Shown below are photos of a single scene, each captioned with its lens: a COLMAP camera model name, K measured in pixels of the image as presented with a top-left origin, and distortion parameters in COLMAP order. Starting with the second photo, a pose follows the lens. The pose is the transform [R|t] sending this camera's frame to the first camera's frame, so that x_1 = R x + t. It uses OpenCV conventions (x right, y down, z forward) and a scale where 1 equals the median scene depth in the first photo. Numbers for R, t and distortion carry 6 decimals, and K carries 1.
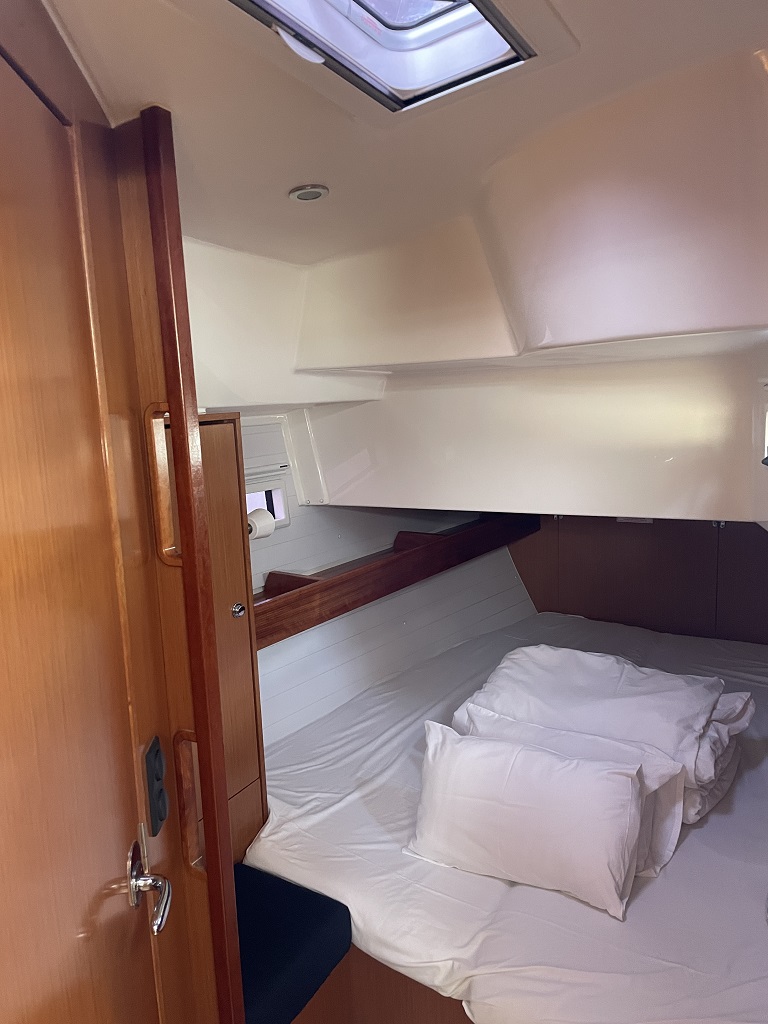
lens RADIAL K [[771.6, 0, 383.9], [0, 771.6, 511.1], [0, 0, 1]] dist [0.050340, -0.076396]
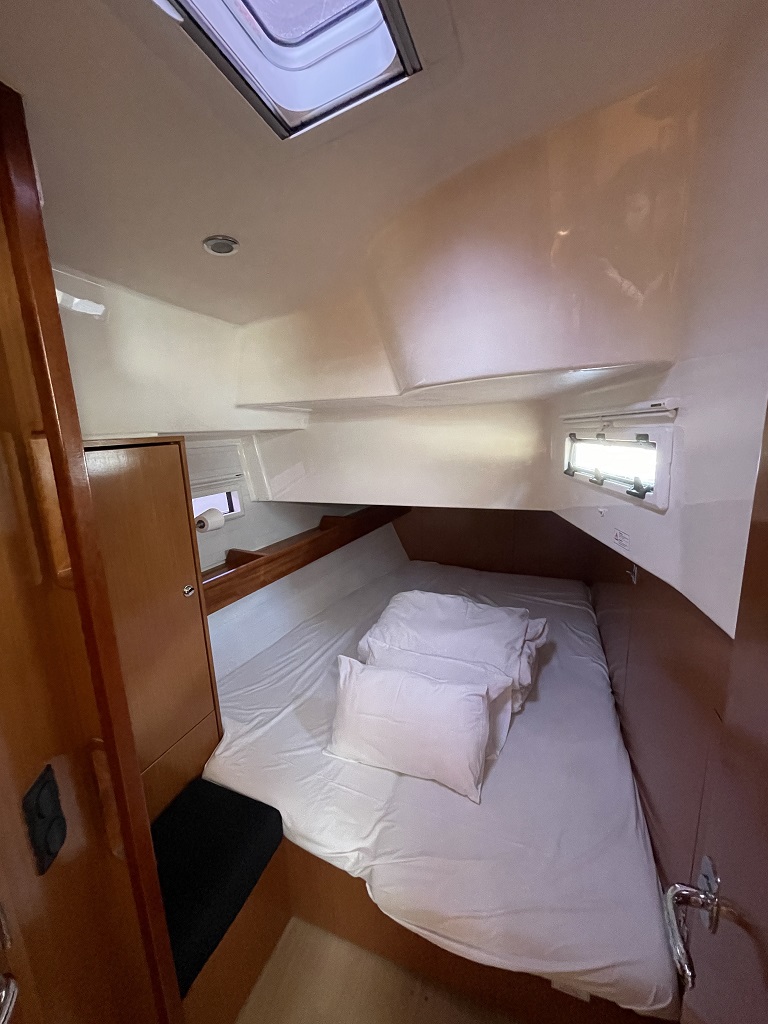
lens RADIAL K [[421.0, 0, 385.0], [0, 421.0, 511.6], [0, 0, 1]] dist [-0.006359, -0.000782]
pose [[0.989204, -0.020325, 0.145131, 0.033086], [0.014297, 0.998996, 0.042457, -0.026290], [-0.145848, -0.039924, 0.988501, 0.244146]]
